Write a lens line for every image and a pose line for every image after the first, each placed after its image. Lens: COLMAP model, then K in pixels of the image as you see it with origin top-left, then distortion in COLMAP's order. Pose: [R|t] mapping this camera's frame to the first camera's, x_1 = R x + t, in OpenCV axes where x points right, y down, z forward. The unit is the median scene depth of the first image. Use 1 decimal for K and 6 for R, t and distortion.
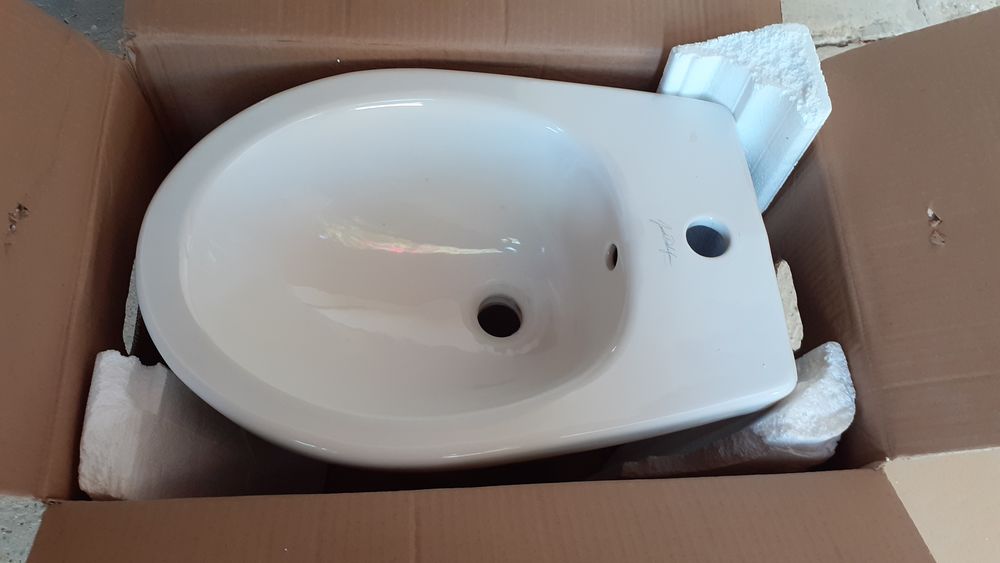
lens RADIAL K [[781.0, 0, 500.0], [0, 781.0, 281.5], [0, 0, 1]] dist [0.032093, -0.110962]
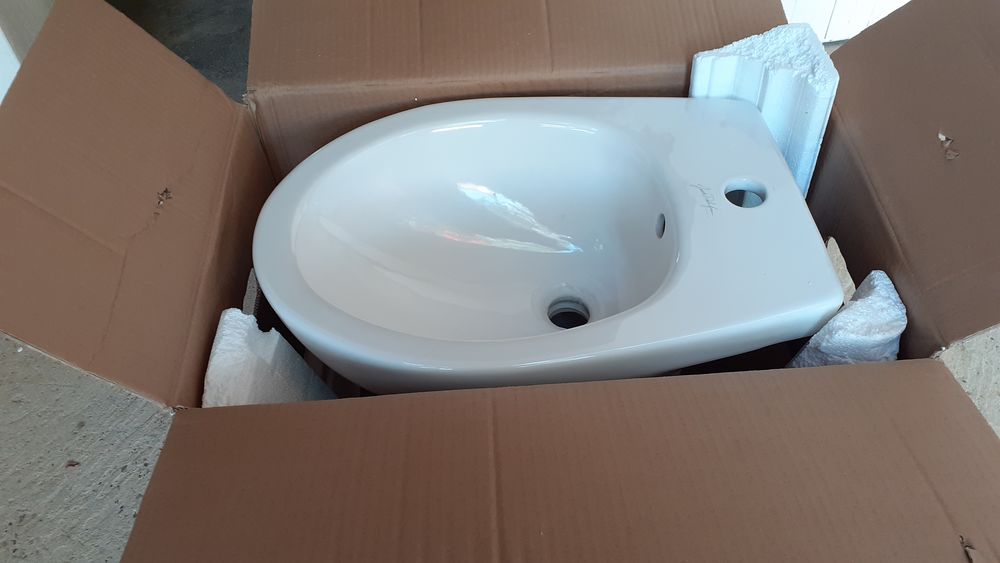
lens RADIAL K [[801.2, 0, 500.0], [0, 801.2, 281.5], [0, 0, 1]] dist [-0.000022, -0.034363]
pose [[0.990197, -0.090475, -0.106411, 0.030024], [0.058917, 0.961311, -0.269091, 0.343397], [0.126640, 0.260184, 0.957218, -0.100699]]
